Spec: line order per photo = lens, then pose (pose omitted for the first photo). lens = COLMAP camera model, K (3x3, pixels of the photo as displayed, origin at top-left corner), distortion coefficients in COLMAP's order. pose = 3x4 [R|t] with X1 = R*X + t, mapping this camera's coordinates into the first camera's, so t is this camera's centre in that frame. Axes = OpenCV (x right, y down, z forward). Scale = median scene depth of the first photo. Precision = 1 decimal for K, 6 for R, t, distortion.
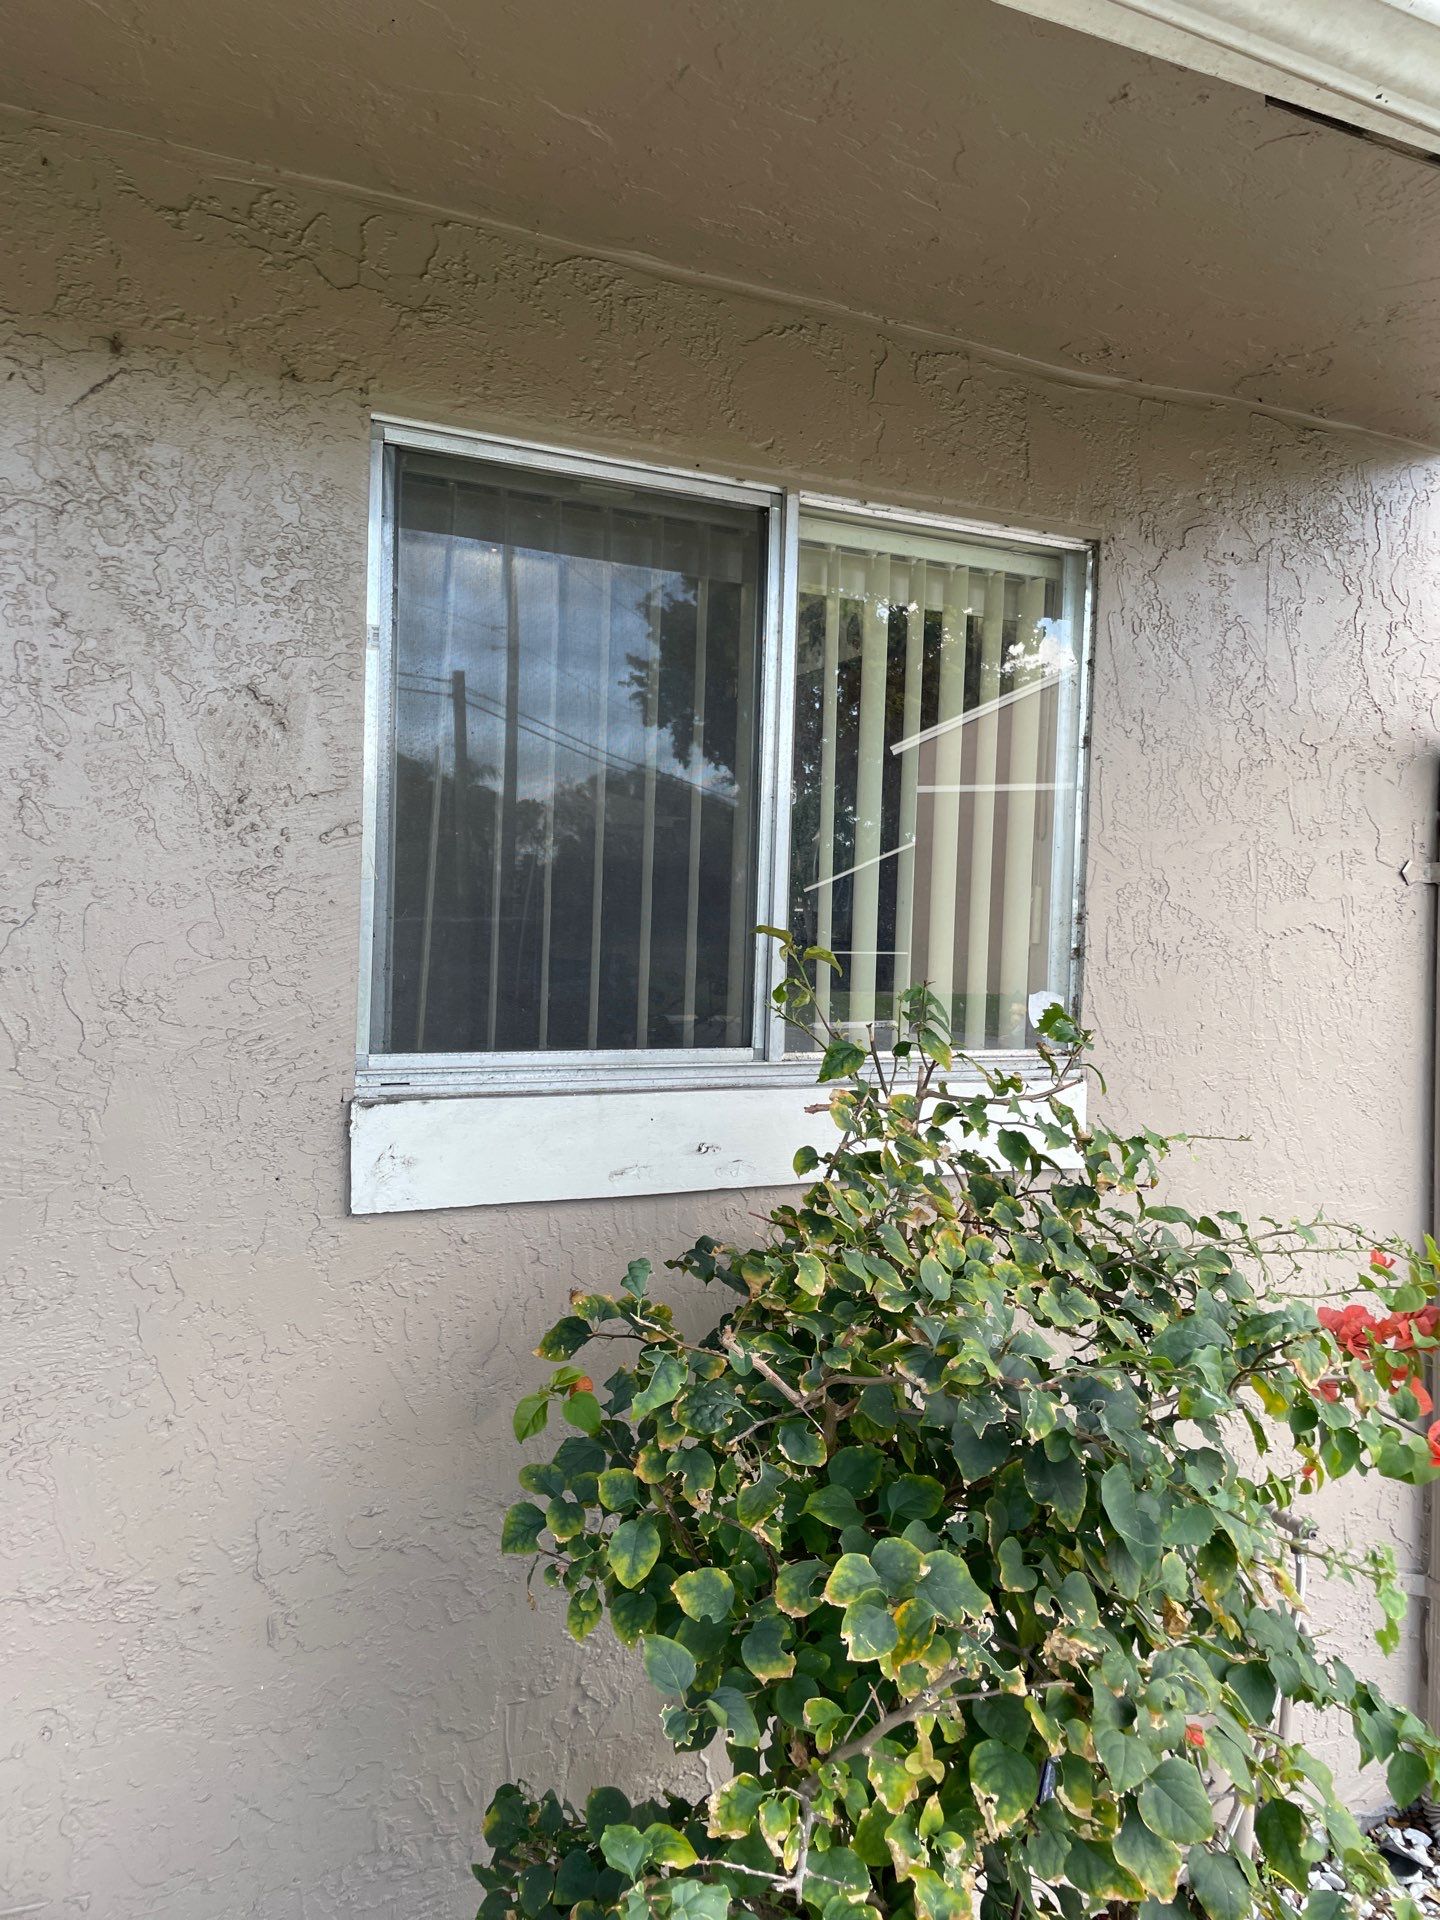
lens RADIAL K [[1423.1, 0, 734.0], [0, 1423.1, 951.3], [0, 0, 1]] dist [0.054994, -0.057202]
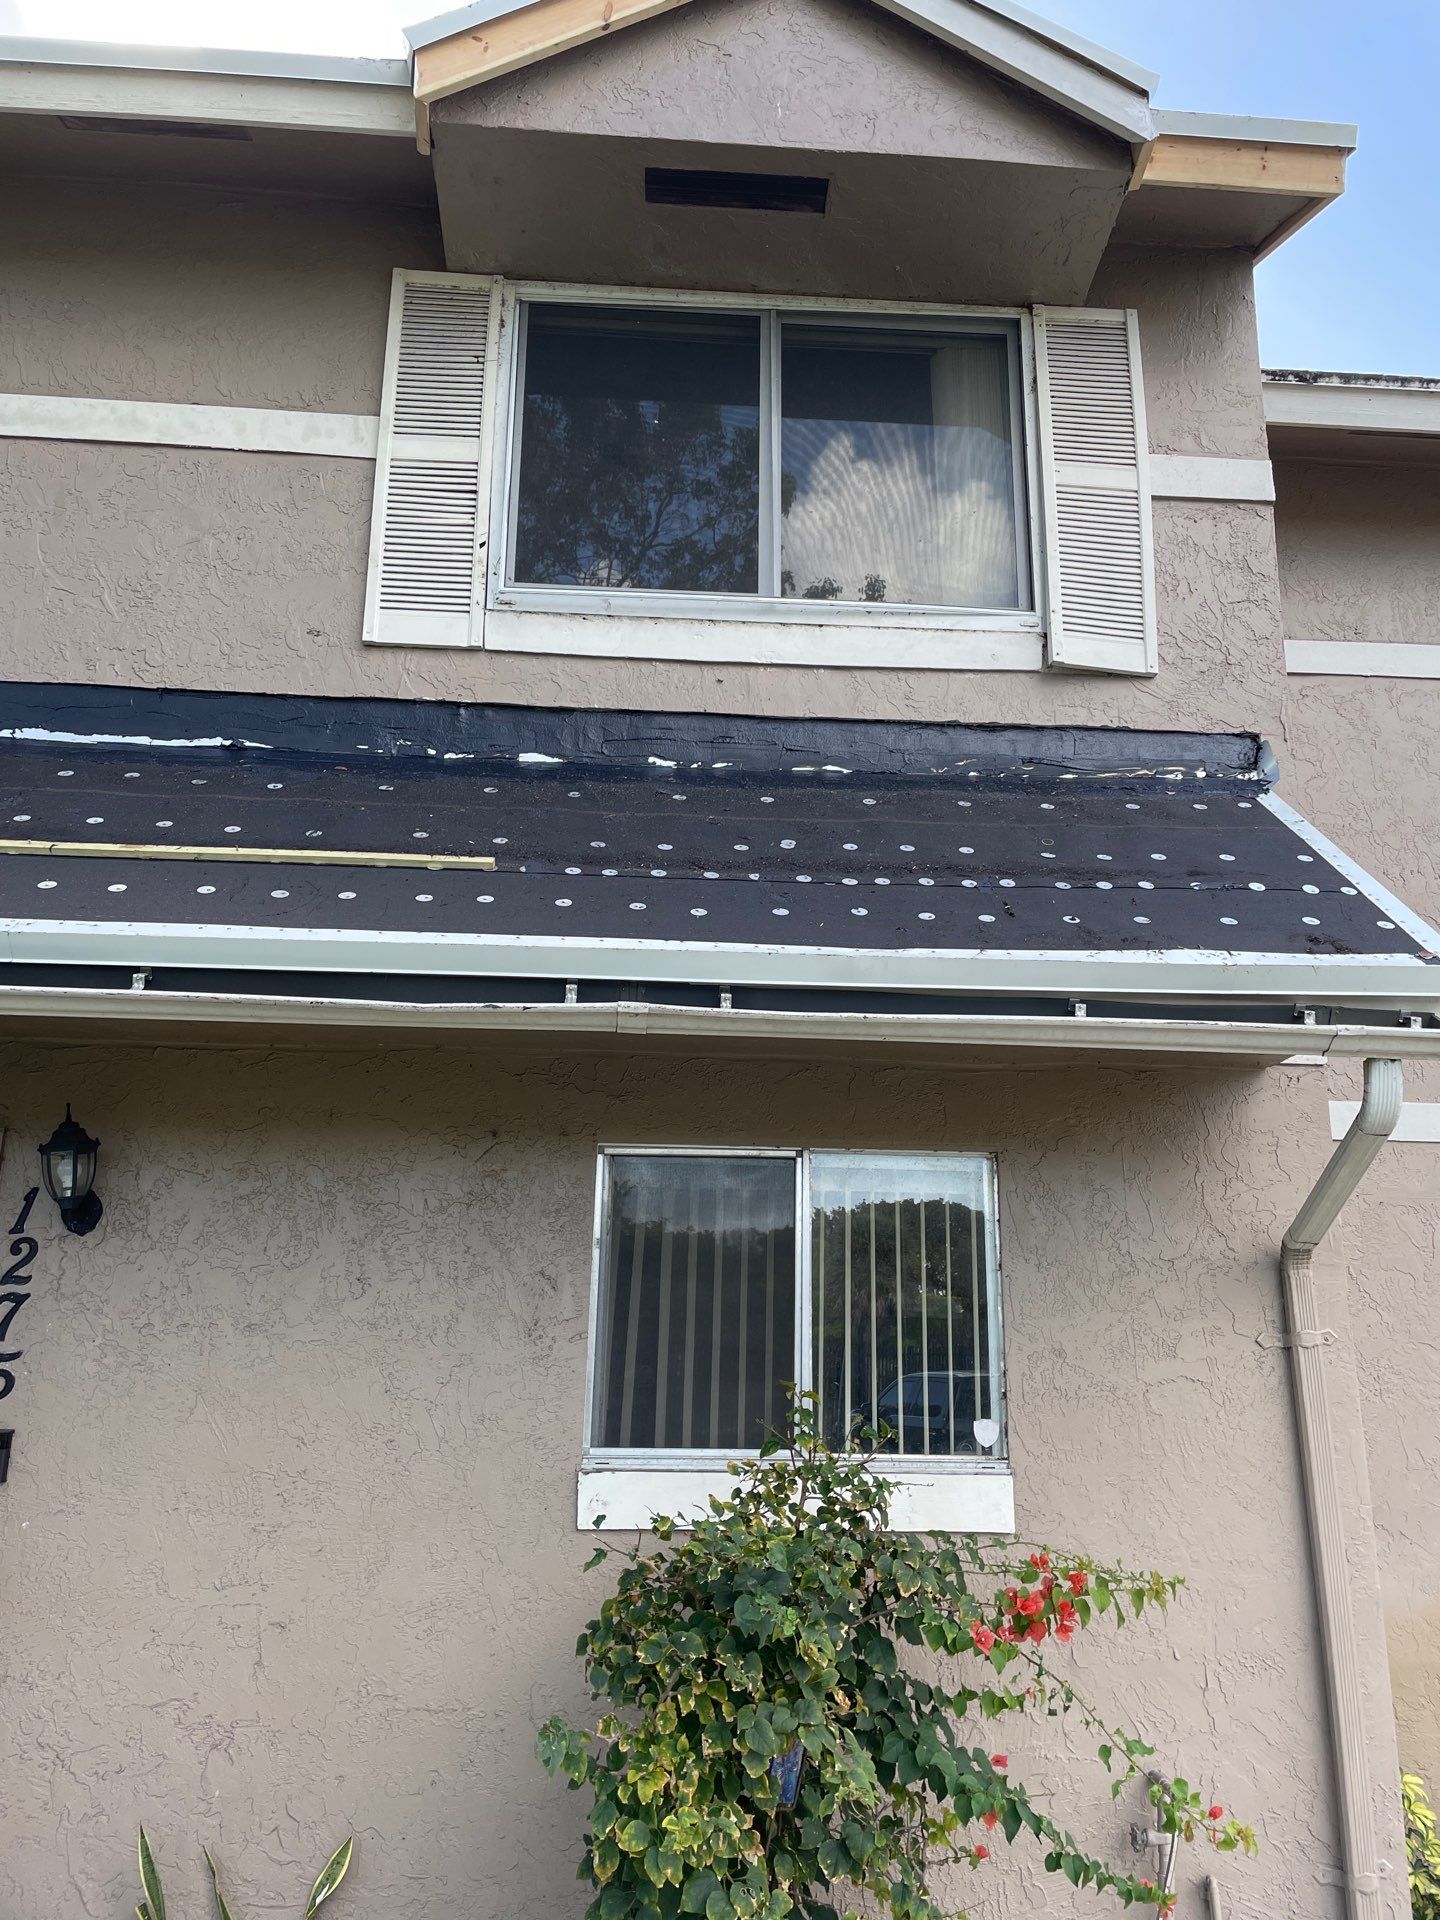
lens RADIAL K [[1423.1, 0, 720.1], [0, 1423.1, 953.3], [0, 0, 1]] dist [0.054994, -0.057202]
pose [[0.916417, -0.128879, -0.378907, 0.811723], [0.003810, 0.949501, -0.313741, 0.044122], [0.400208, 0.286074, 0.870629, -0.960380]]
